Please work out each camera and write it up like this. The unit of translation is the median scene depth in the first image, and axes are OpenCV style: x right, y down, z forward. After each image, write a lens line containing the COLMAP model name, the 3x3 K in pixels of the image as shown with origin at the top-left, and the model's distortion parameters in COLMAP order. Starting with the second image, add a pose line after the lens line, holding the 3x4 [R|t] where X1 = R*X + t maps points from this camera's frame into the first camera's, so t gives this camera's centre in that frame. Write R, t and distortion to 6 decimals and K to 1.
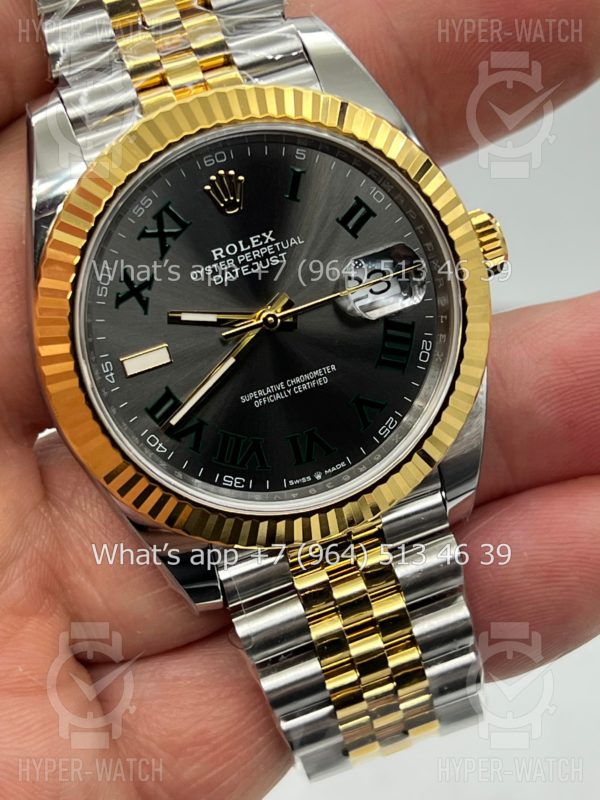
lens RADIAL K [[1787.1, 0, 301.2], [0, 1787.1, 400.0], [0, 0, 1]] dist [0.234706, 0.000000]
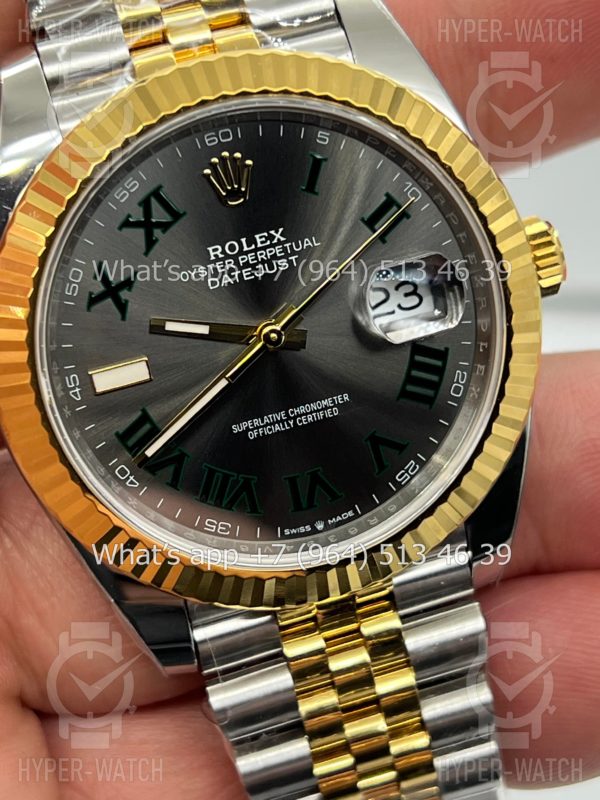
lens RADIAL K [[1787.1, 0, 295.3], [0, 1787.1, 394.3], [0, 0, 1]] dist [0.234706, 0.000000]
pose [[0.997428, 0.065897, -0.028192, 0.017882], [-0.065177, 0.997542, 0.025731, -0.039520], [0.029818, -0.023827, 0.999271, 0.171204]]
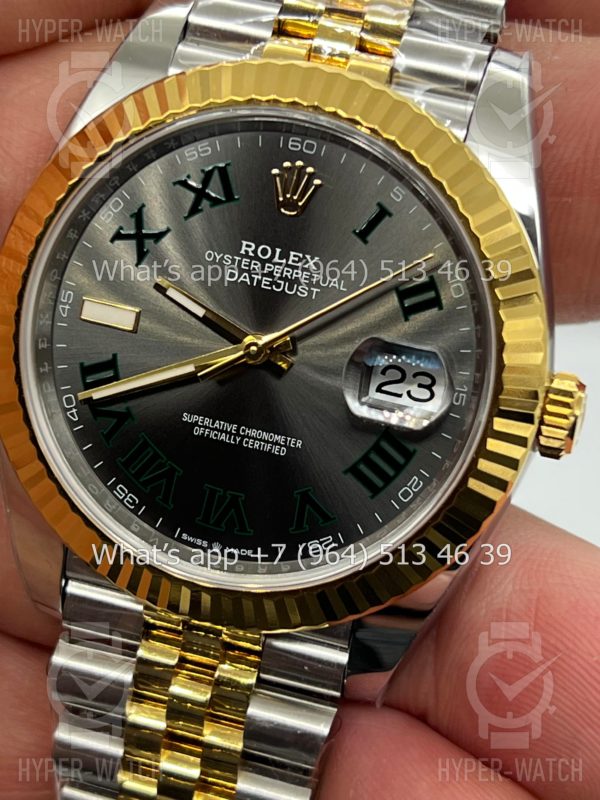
lens RADIAL K [[1787.1, 0, 297.7], [0, 1787.1, 403.0], [0, 0, 1]] dist [0.234706, 0.000000]
pose [[0.796599, 0.520621, -0.307219, 0.256176], [-0.525480, 0.847597, 0.073823, -0.093101], [0.298832, 0.102630, 0.948771, 0.237924]]
